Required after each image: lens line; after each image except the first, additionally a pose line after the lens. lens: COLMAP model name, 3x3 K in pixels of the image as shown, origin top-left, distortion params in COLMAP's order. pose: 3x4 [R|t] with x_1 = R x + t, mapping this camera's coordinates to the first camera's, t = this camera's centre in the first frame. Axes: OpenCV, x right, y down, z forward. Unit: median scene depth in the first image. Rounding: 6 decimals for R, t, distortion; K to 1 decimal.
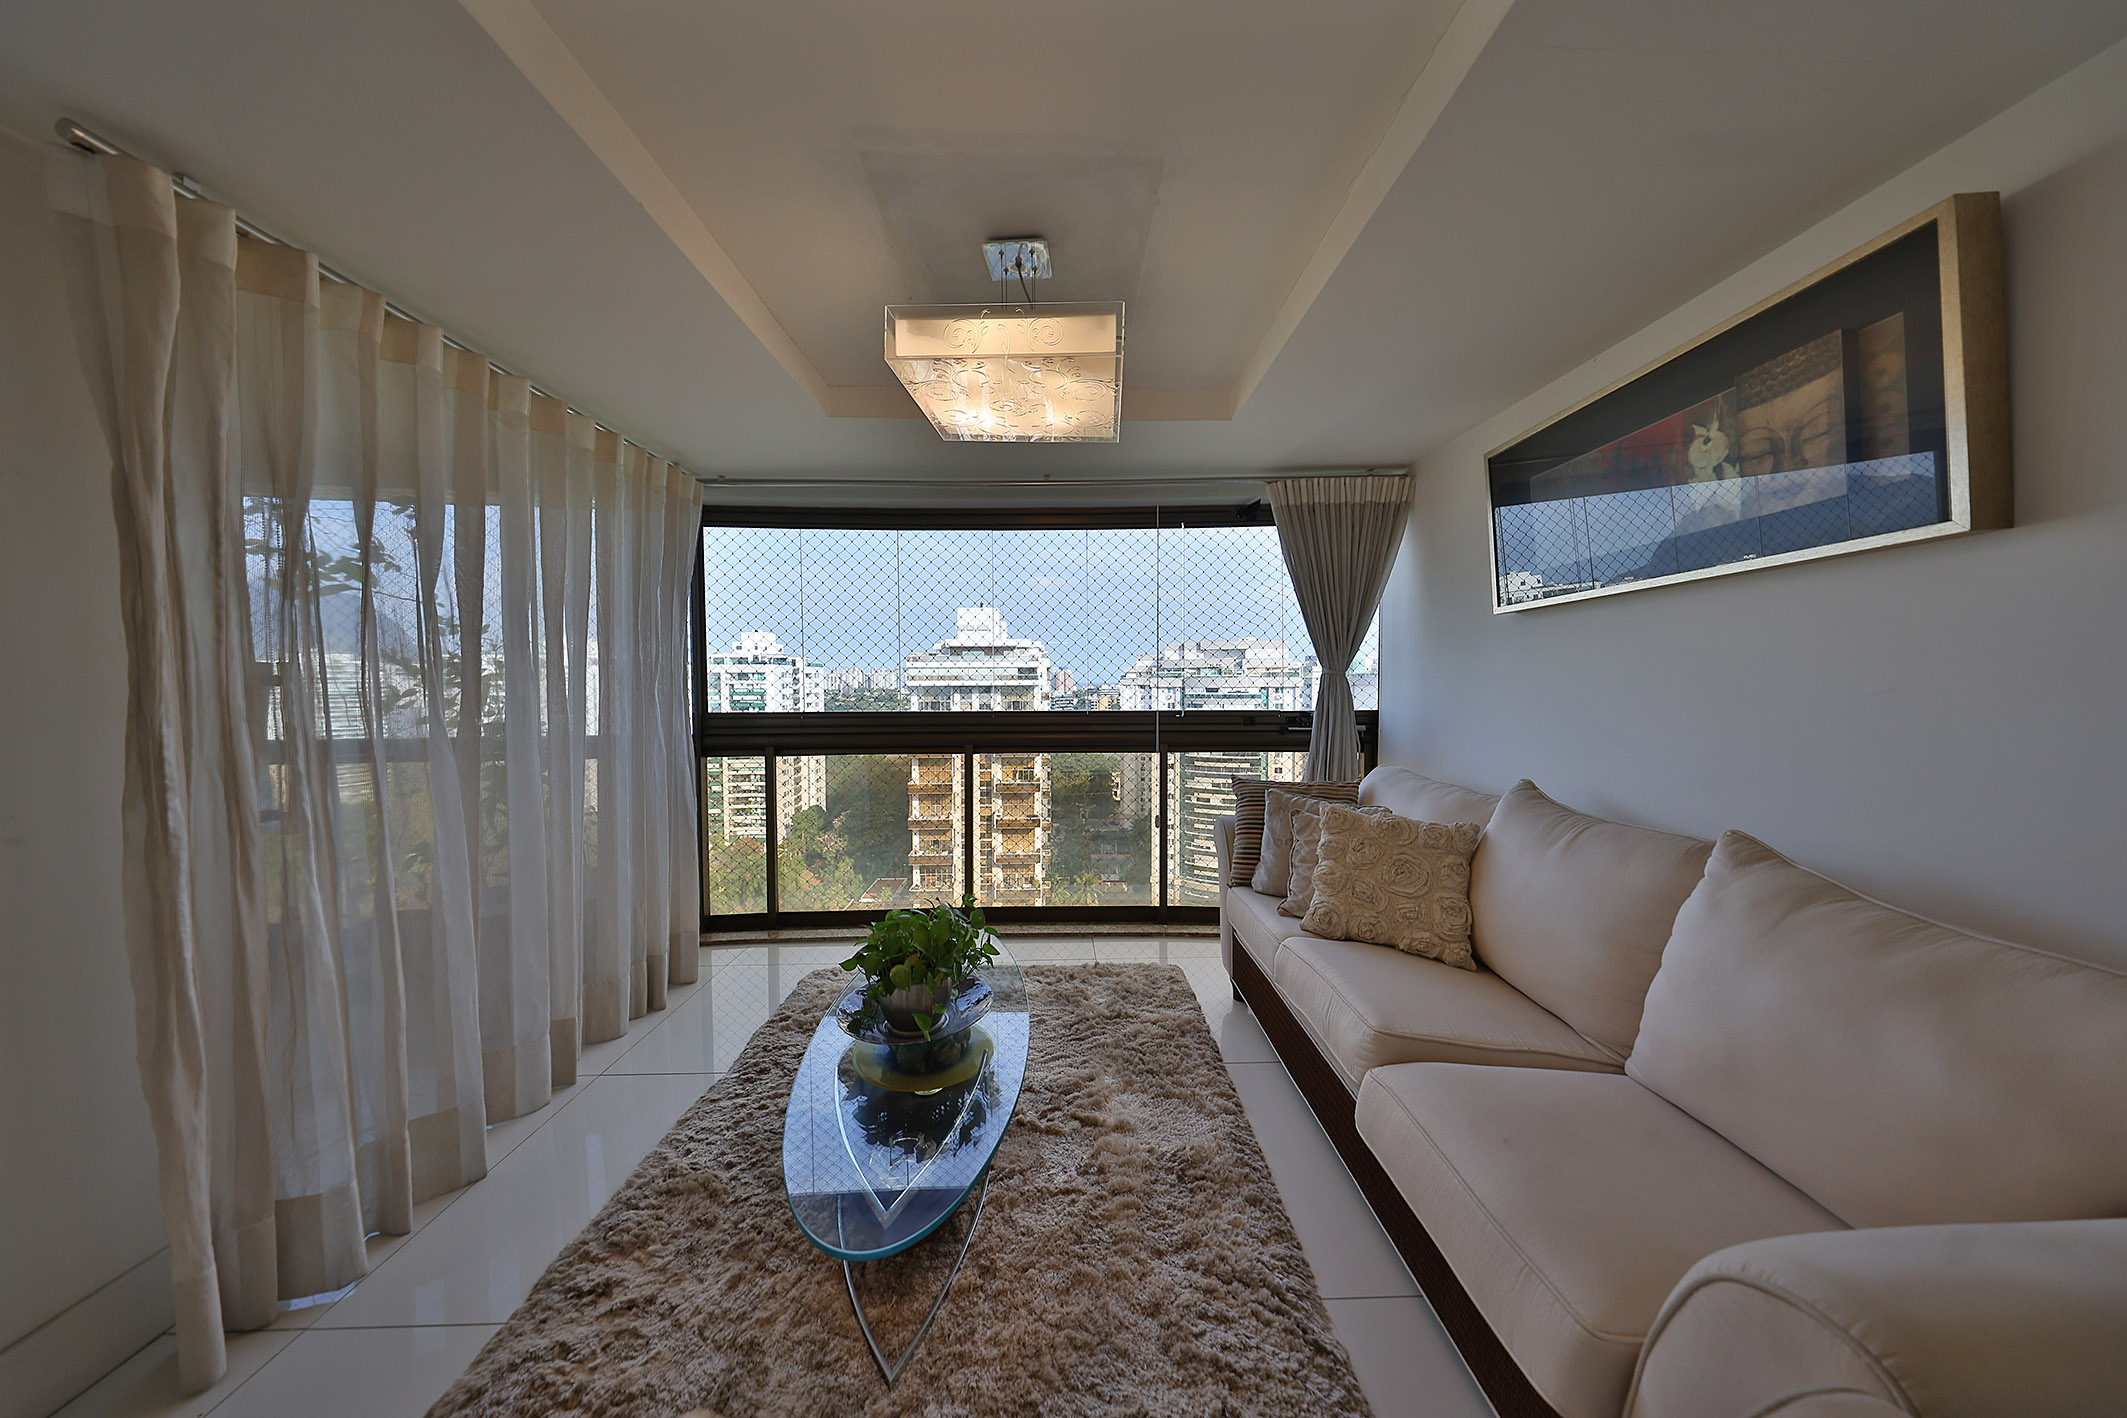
lens RADIAL K [[614.1, 0, 1072.1], [0, 614.1, 704.8], [0, 0, 1]] dist [0.000770, 0.000106]
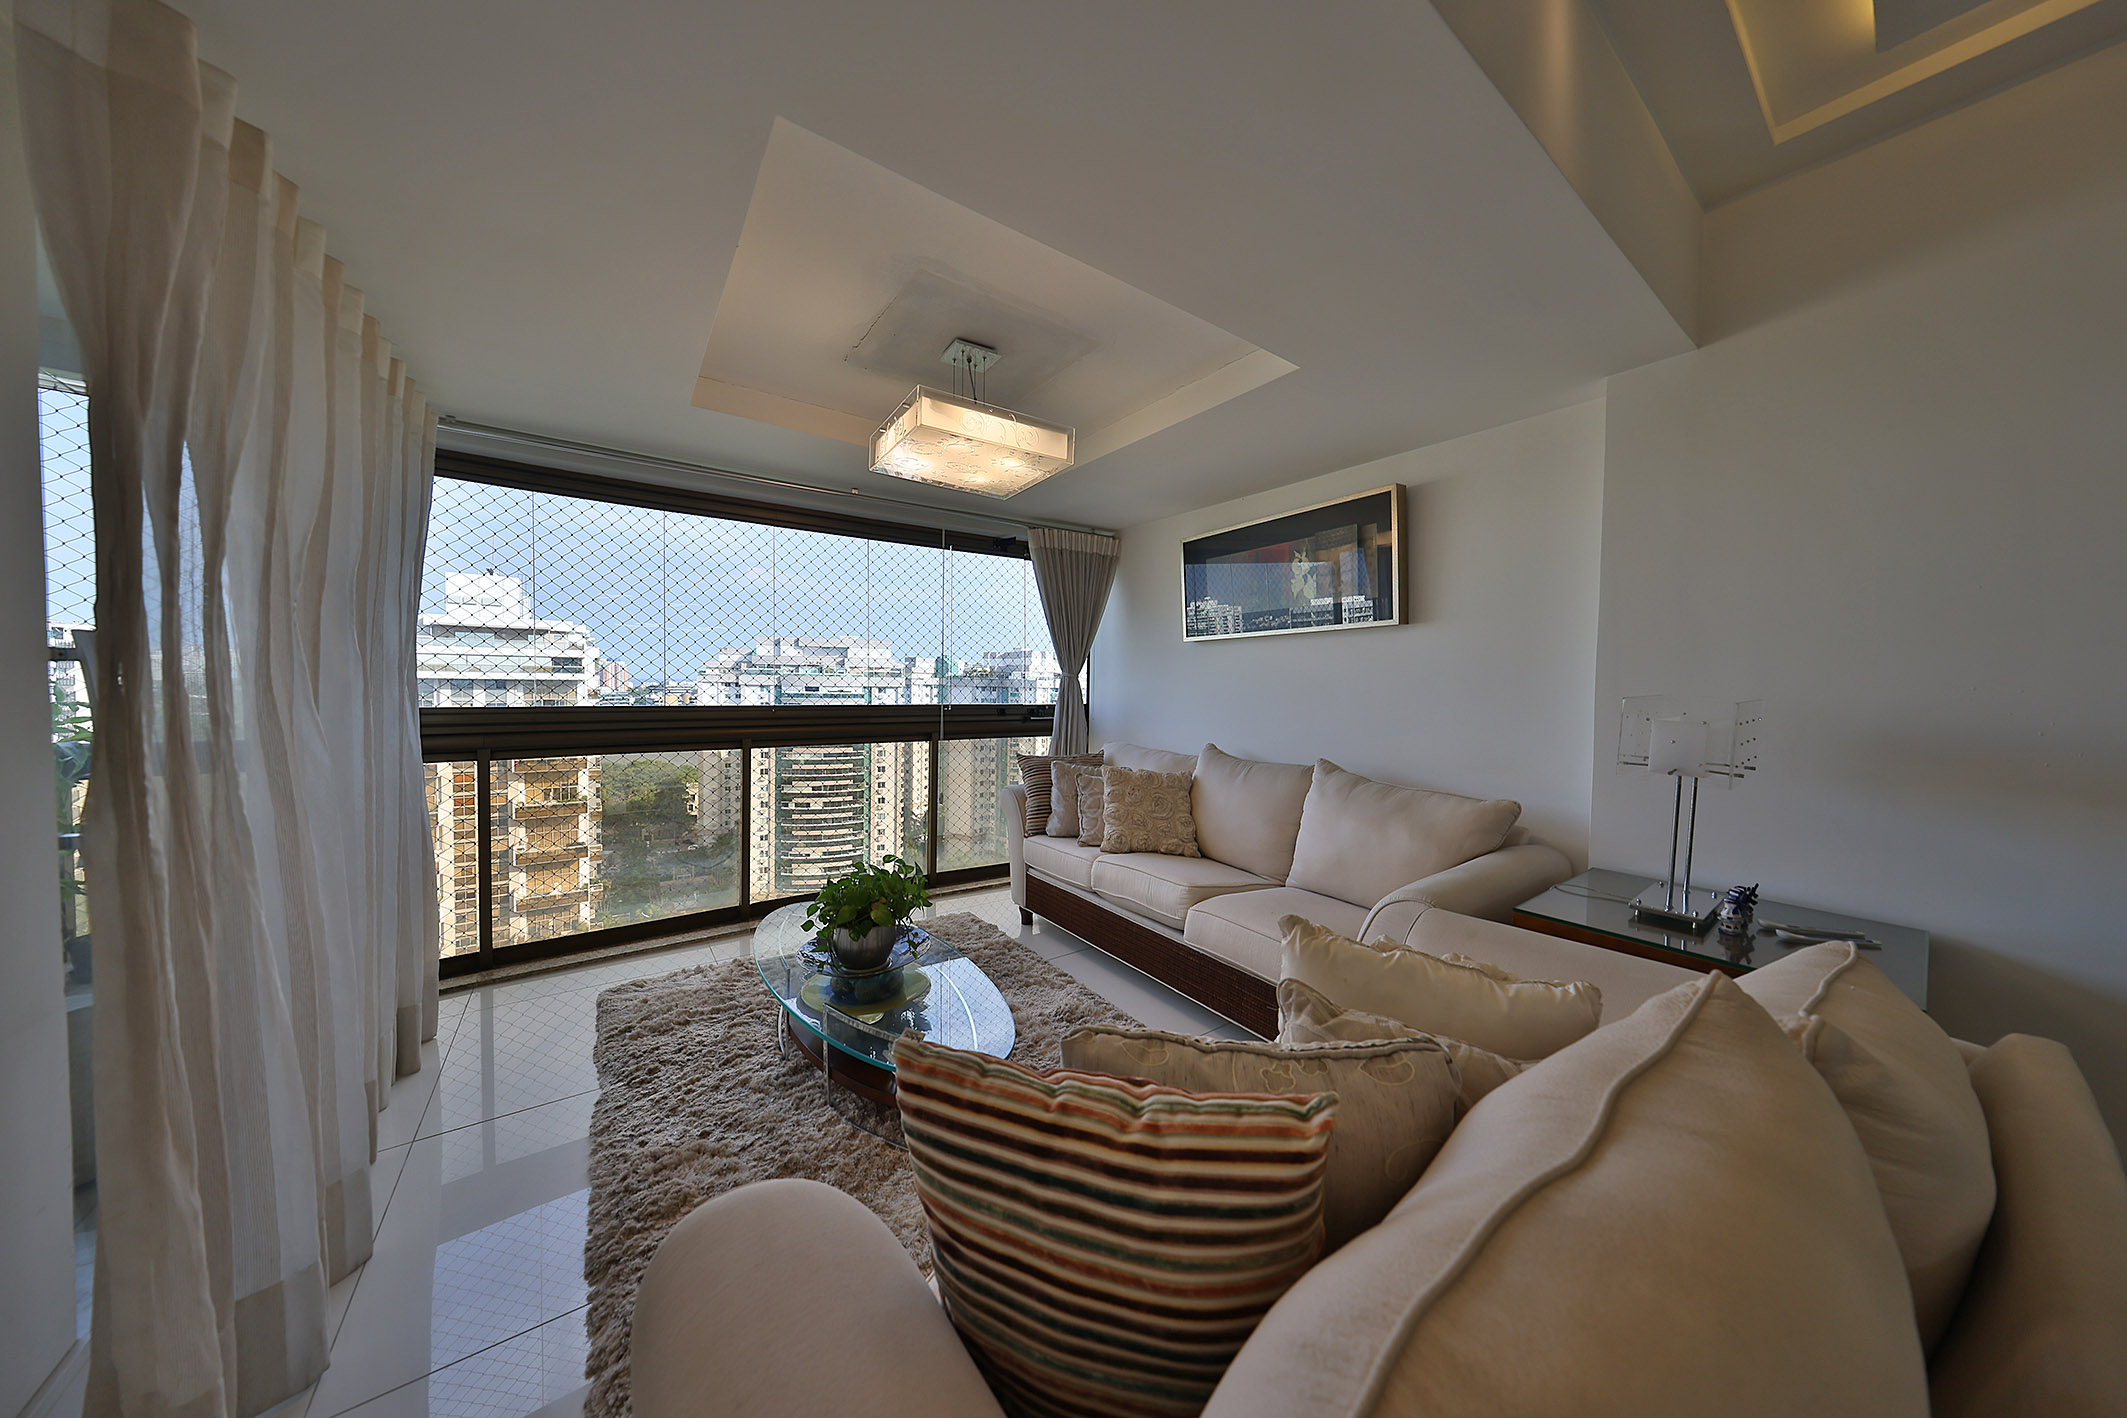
lens RADIAL K [[630.0, 0, 1018.8], [0, 630.0, 708.1], [0, 0, 1]] dist [0.008854, -0.000040]
pose [[0.852390, -0.003334, 0.522895, -0.406855], [0.000446, 0.999984, 0.005650, 0.011031], [-0.522906, -0.004583, 0.852378, -0.122716]]
